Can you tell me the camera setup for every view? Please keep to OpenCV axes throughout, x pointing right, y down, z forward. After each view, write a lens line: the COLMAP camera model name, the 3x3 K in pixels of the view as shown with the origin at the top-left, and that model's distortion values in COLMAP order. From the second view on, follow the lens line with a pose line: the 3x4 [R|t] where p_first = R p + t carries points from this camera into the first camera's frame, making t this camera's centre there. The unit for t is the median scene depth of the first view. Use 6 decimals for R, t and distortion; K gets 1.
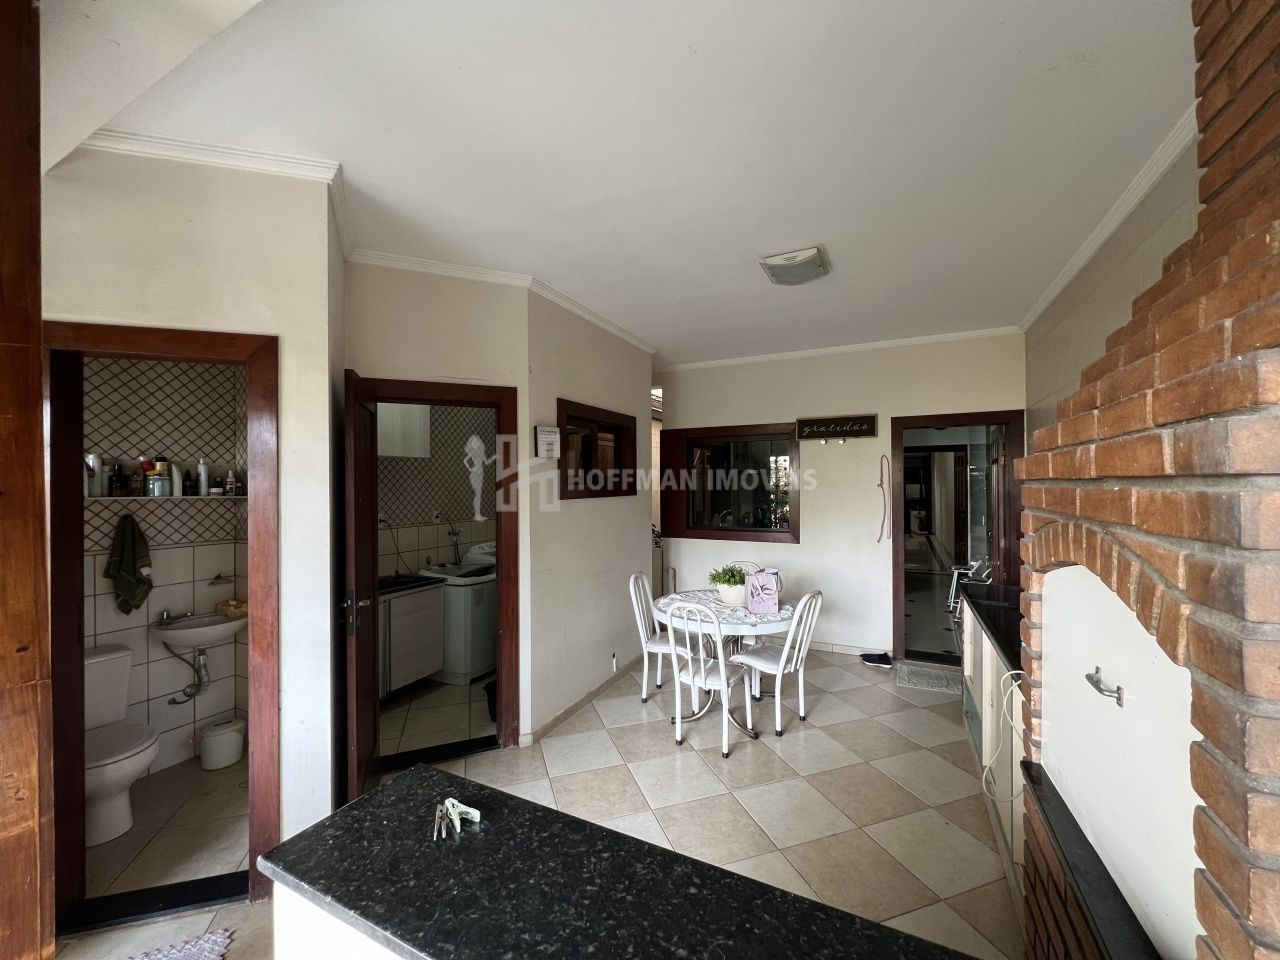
lens RADIAL K [[510.1, 0, 641.0], [0, 510.1, 483.8], [0, 0, 1]] dist [-0.005348, 0.001550]
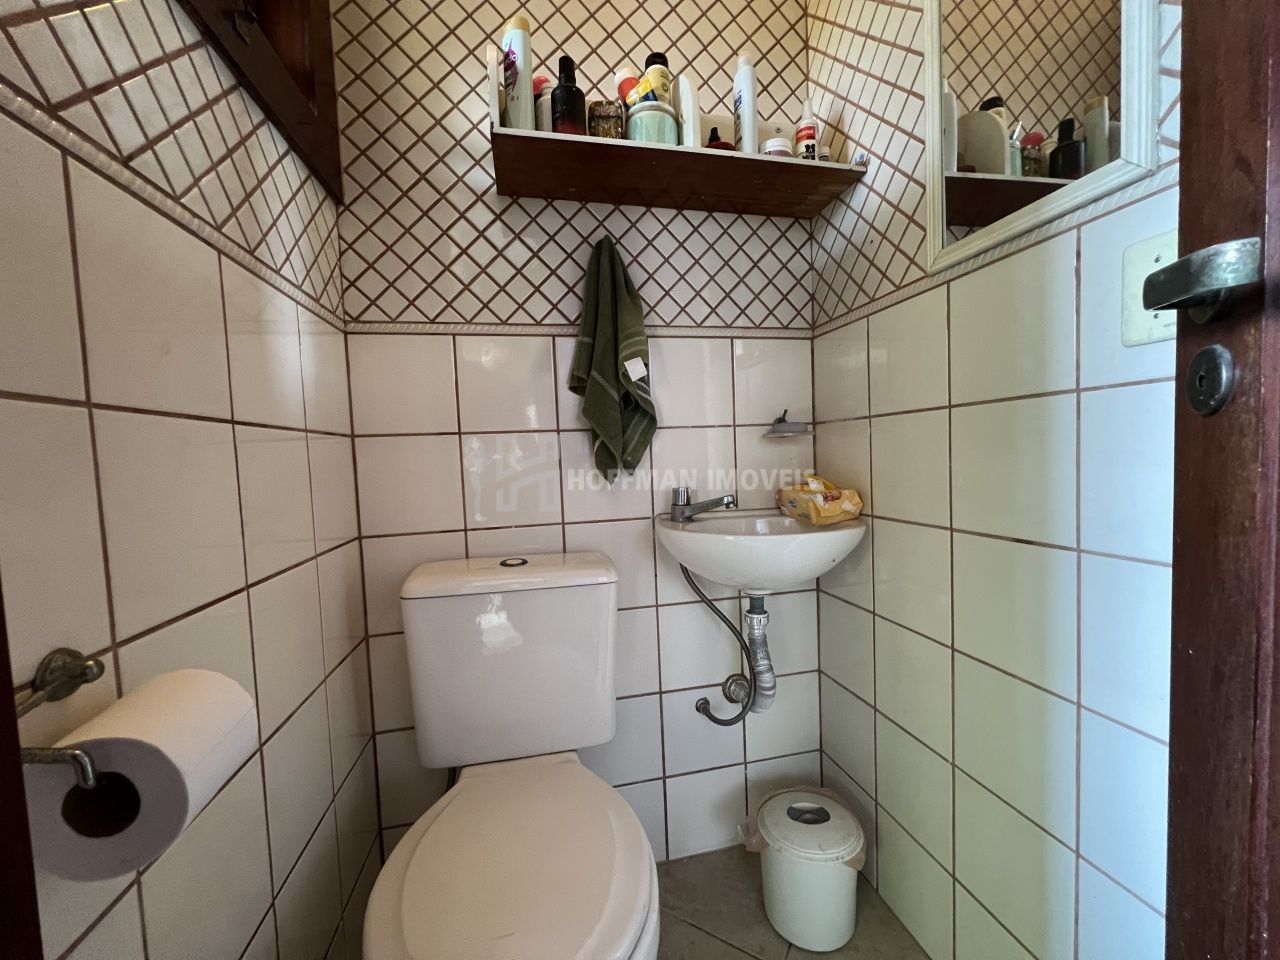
lens RADIAL K [[510.1, 0, 640.0], [0, 510.1, 481.3], [0, 0, 1]] dist [-0.005348, 0.001550]
pose [[0.632046, 0.019756, -0.774679, -0.627796], [0.038292, 0.997658, 0.056685, 0.215536], [0.773984, -0.065492, 0.629809, 0.701610]]
